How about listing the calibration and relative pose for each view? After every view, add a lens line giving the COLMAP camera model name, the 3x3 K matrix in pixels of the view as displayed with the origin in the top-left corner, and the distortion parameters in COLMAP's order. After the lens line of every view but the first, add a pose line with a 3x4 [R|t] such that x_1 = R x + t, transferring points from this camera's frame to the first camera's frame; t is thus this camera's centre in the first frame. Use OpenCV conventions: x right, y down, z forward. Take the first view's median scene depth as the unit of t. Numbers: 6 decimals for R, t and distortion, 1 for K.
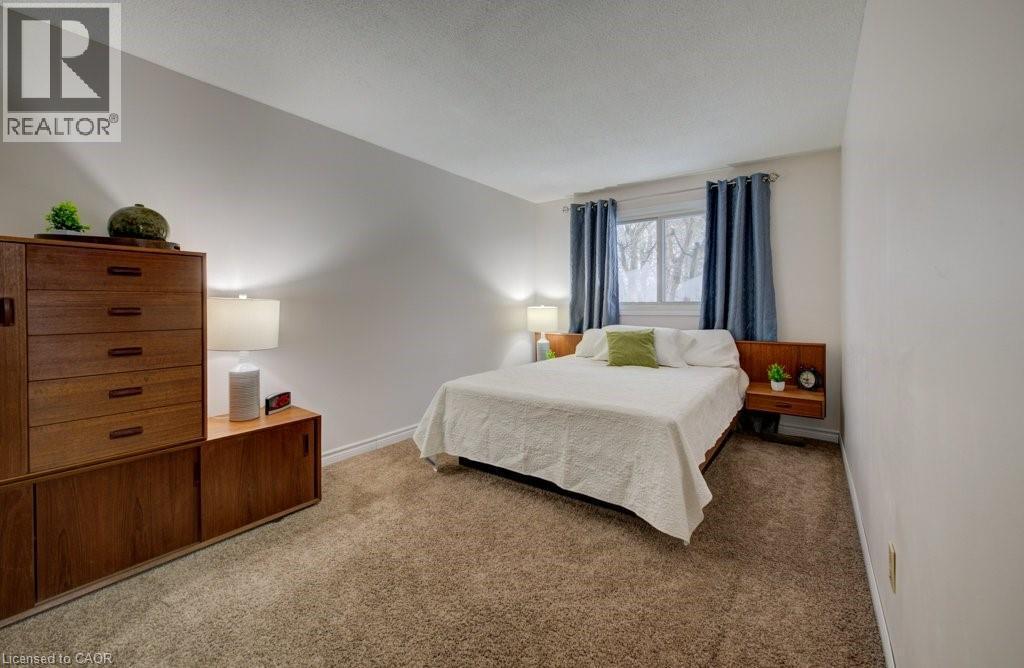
lens RADIAL K [[409.5, 0, 497.7], [0, 409.5, 309.5], [0, 0, 1]] dist [-0.004100, 0.000887]
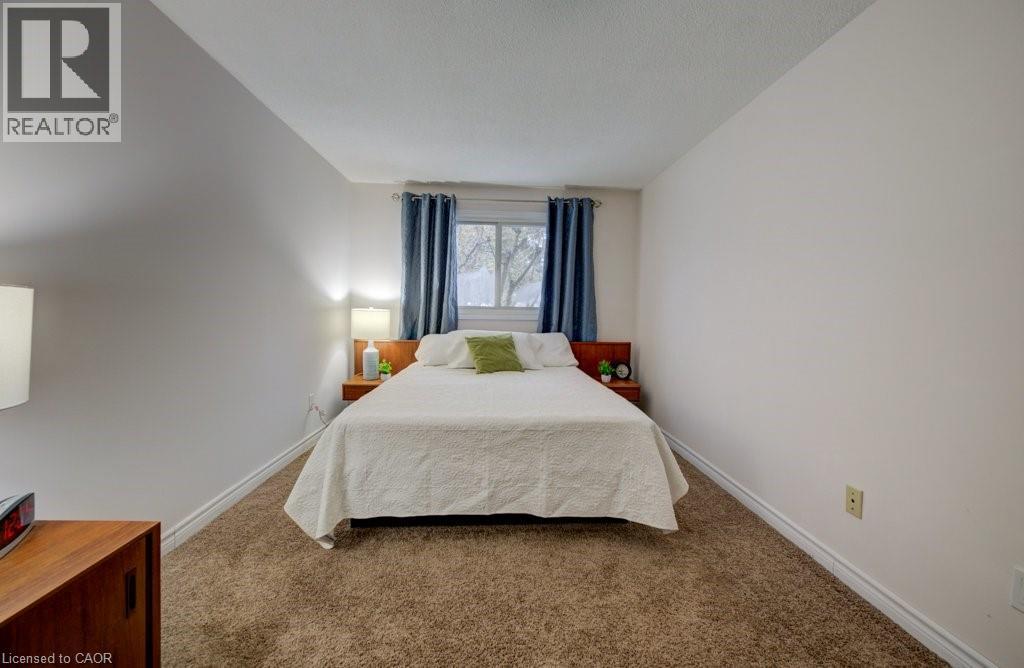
lens RADIAL K [[409.5, 0, 511.5], [0, 409.5, 329.0], [0, 0, 1]] dist [-0.004100, 0.000887]
pose [[0.764799, -0.014583, 0.644104, -0.271127], [-0.012205, 0.999236, 0.037115, -0.001158], [-0.644153, -0.036247, 0.764037, 0.225658]]
